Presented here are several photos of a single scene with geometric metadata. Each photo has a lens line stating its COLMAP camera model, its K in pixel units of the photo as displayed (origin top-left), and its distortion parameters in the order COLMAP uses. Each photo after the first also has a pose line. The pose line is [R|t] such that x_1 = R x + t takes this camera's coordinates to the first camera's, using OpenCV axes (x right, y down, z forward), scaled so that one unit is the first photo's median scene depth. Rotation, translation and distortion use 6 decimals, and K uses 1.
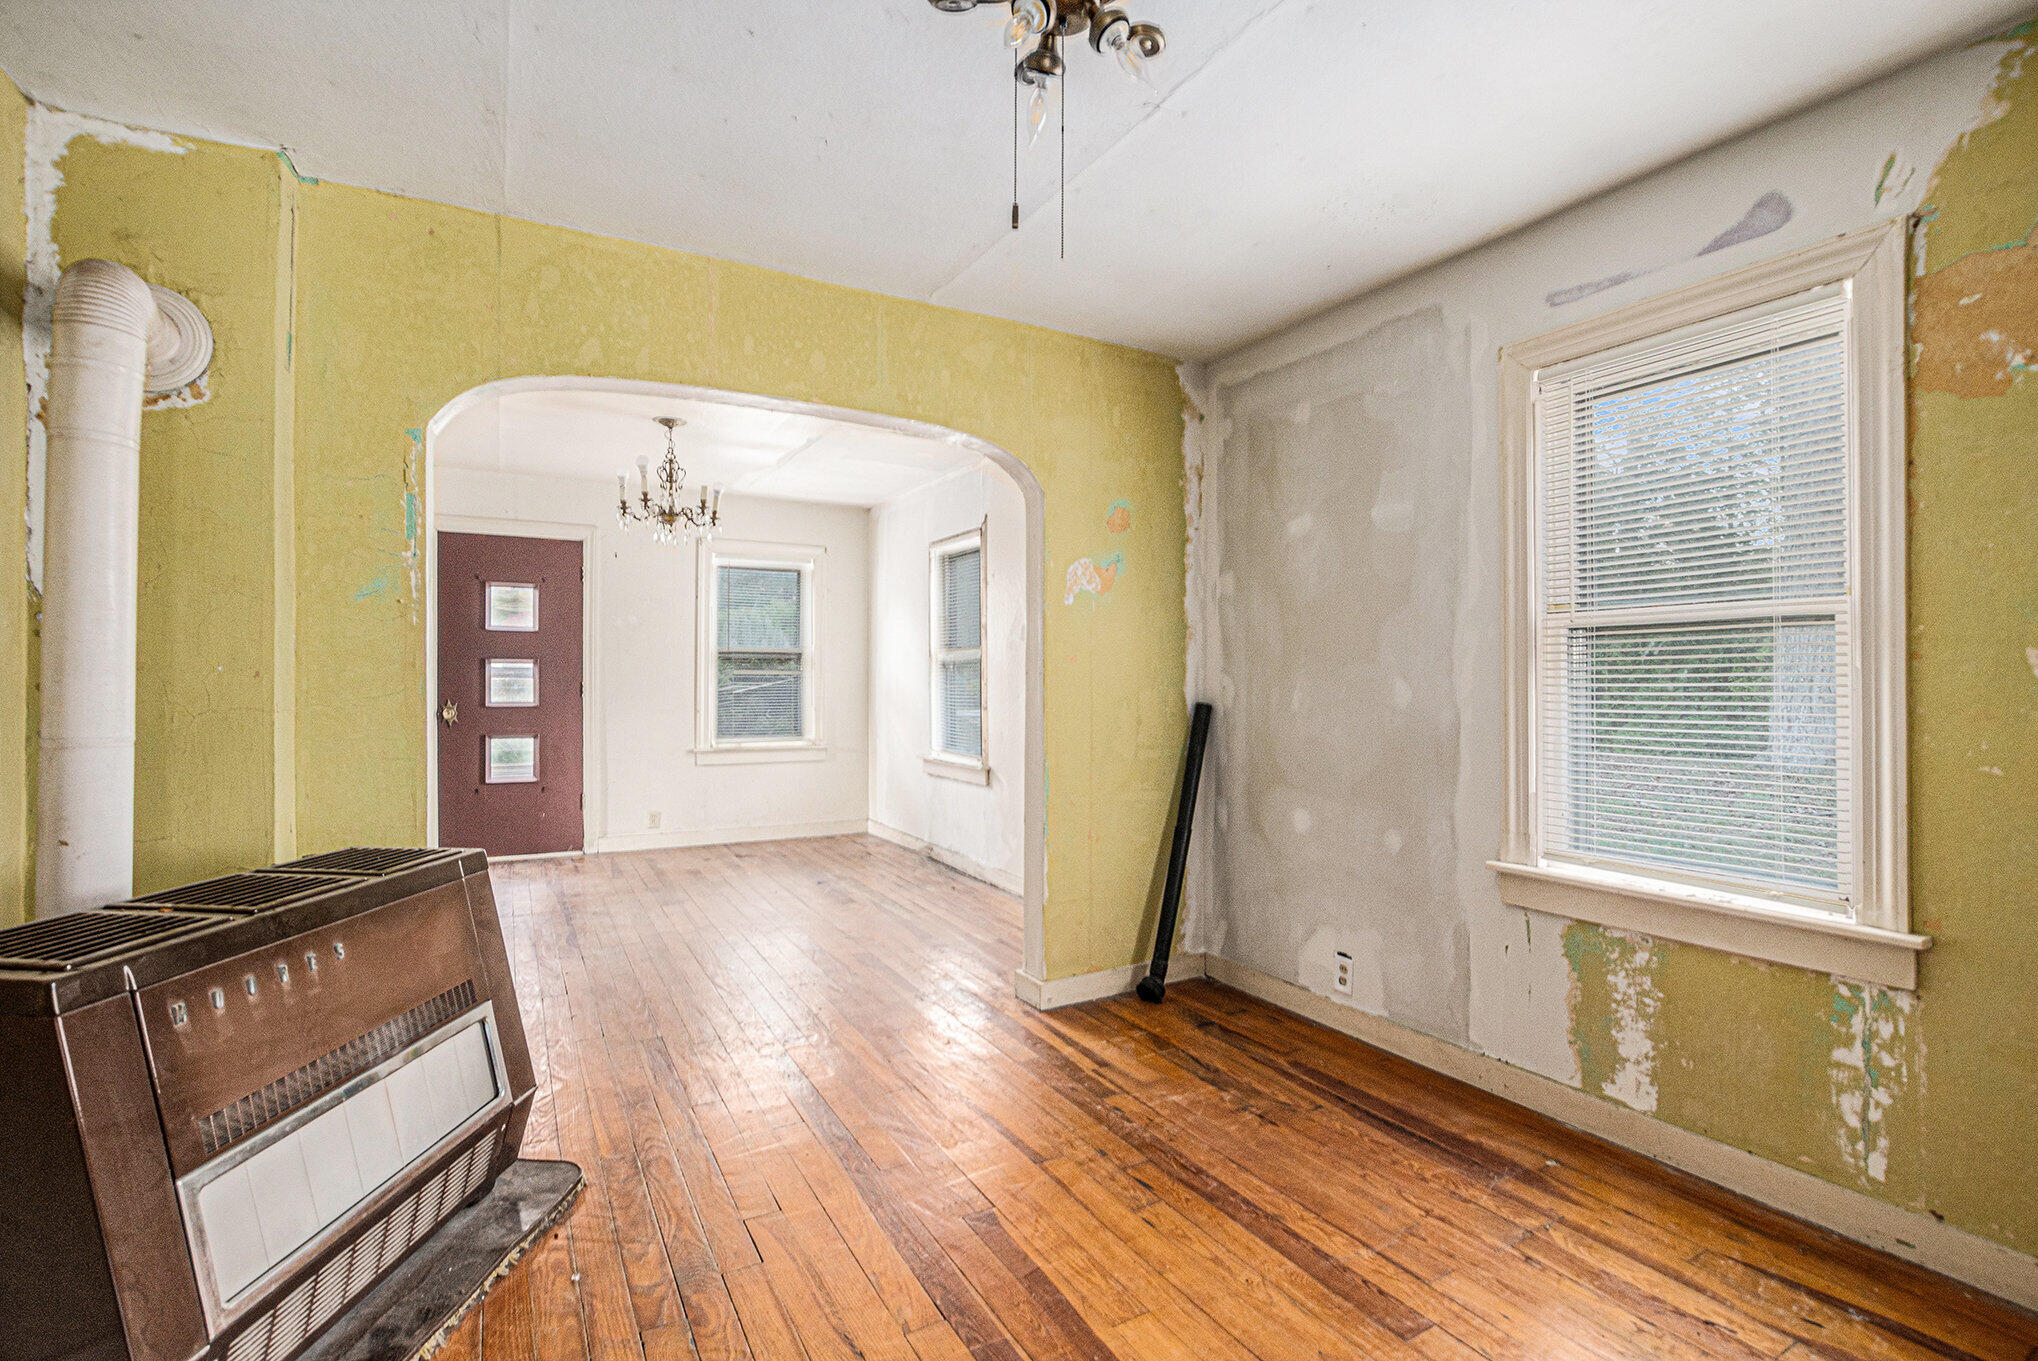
lens RADIAL K [[924.9, 0, 1028.9], [0, 924.9, 714.6], [0, 0, 1]] dist [-0.022402, 0.000691]
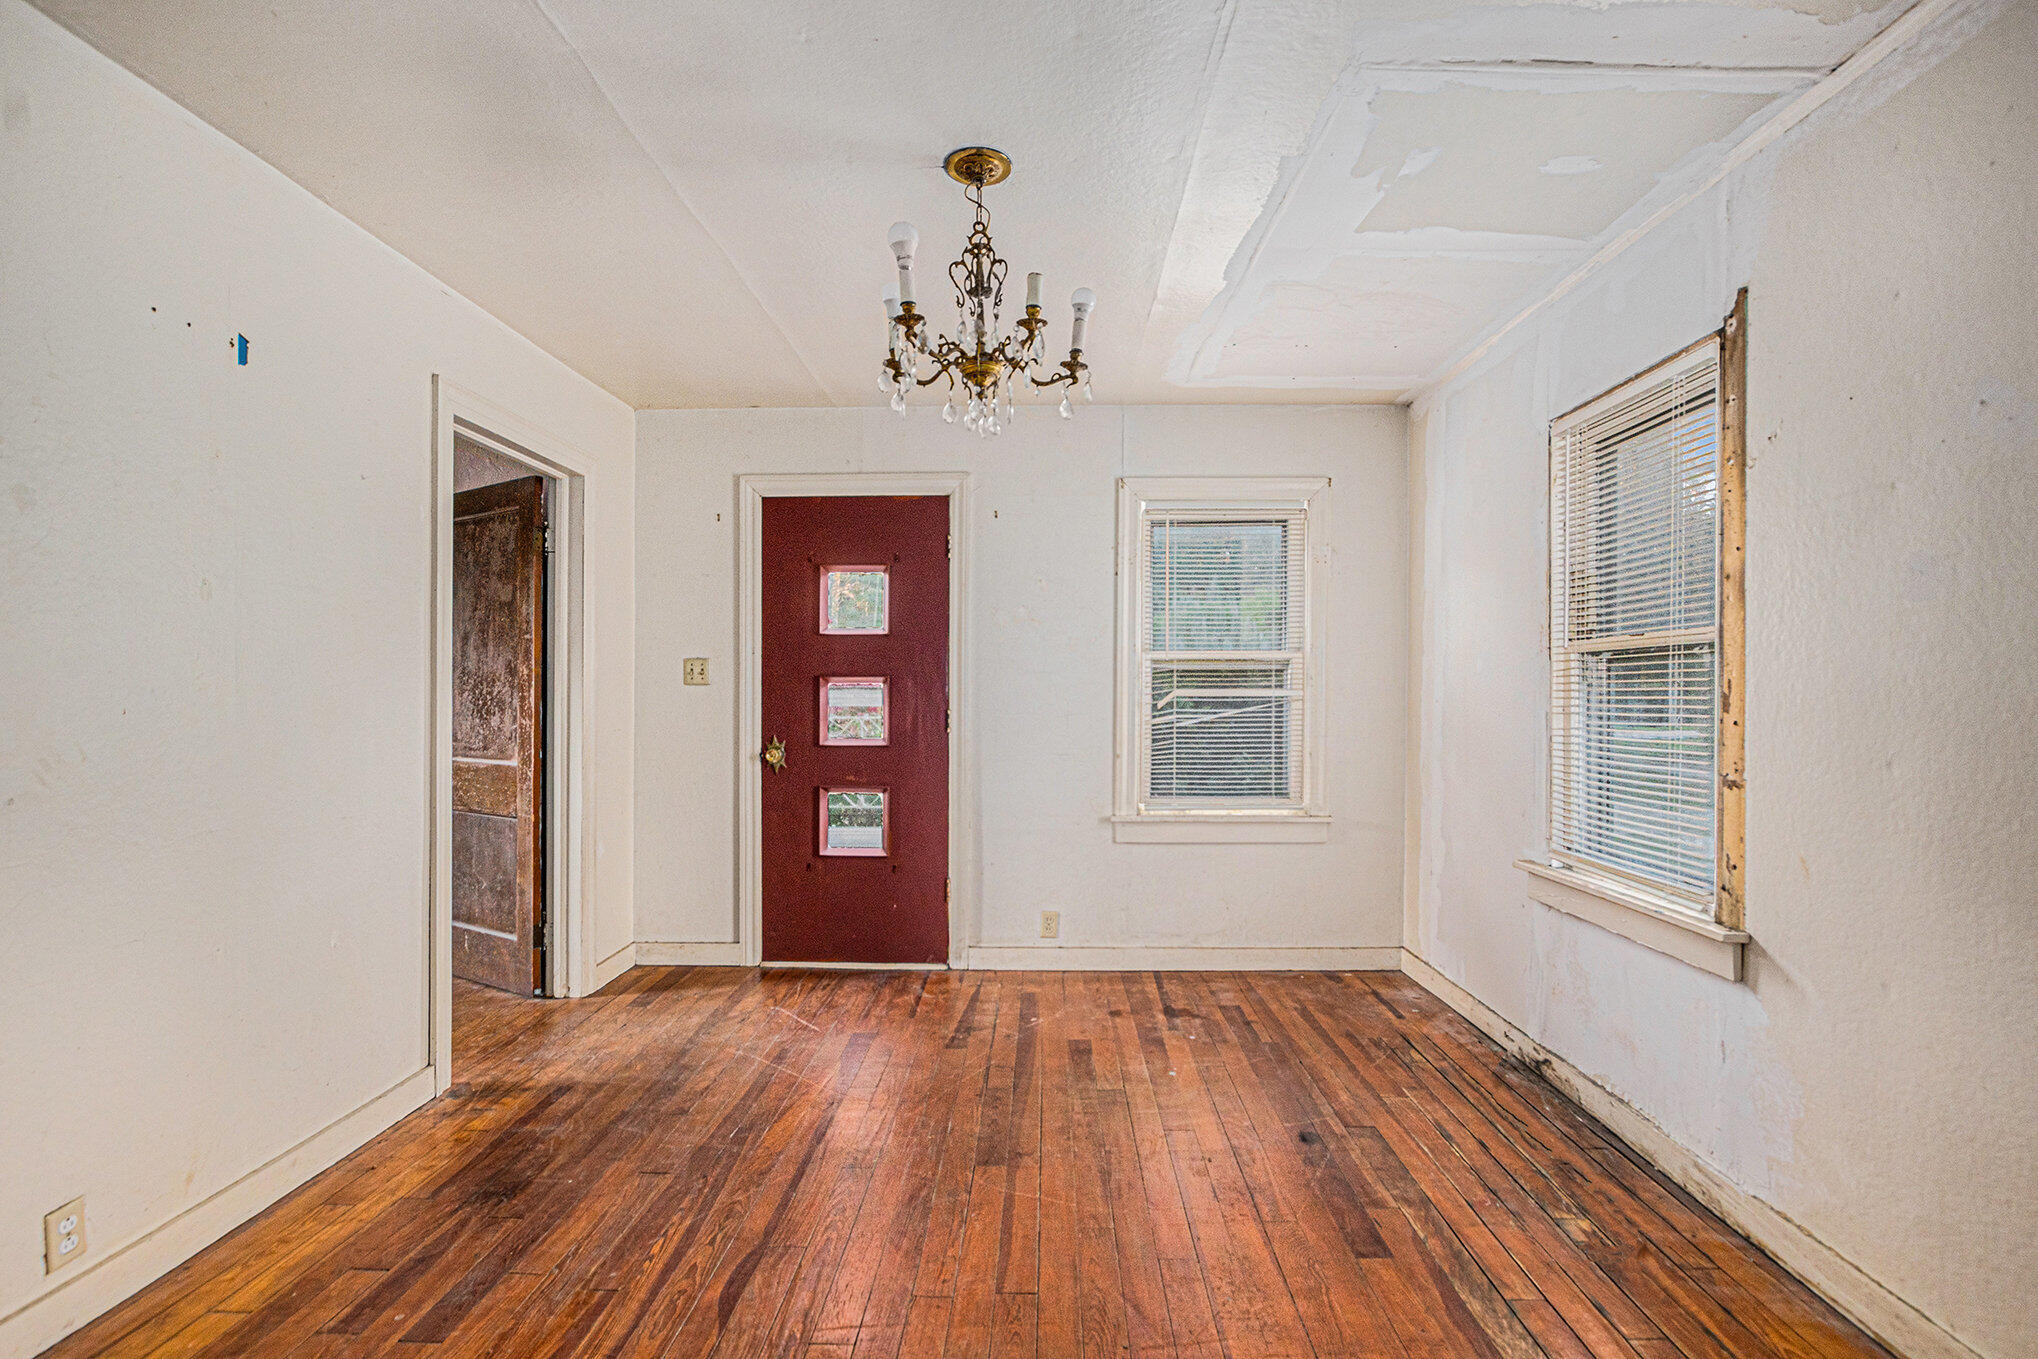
lens RADIAL K [[924.9, 0, 1028.9], [0, 924.9, 713.6], [0, 0, 1]] dist [-0.022402, 0.000691]
pose [[0.856684, 0.004818, -0.515819, -0.095642], [-0.013736, 0.999815, -0.013473, -0.025091], [0.515659, 0.018627, 0.856591, 0.471179]]
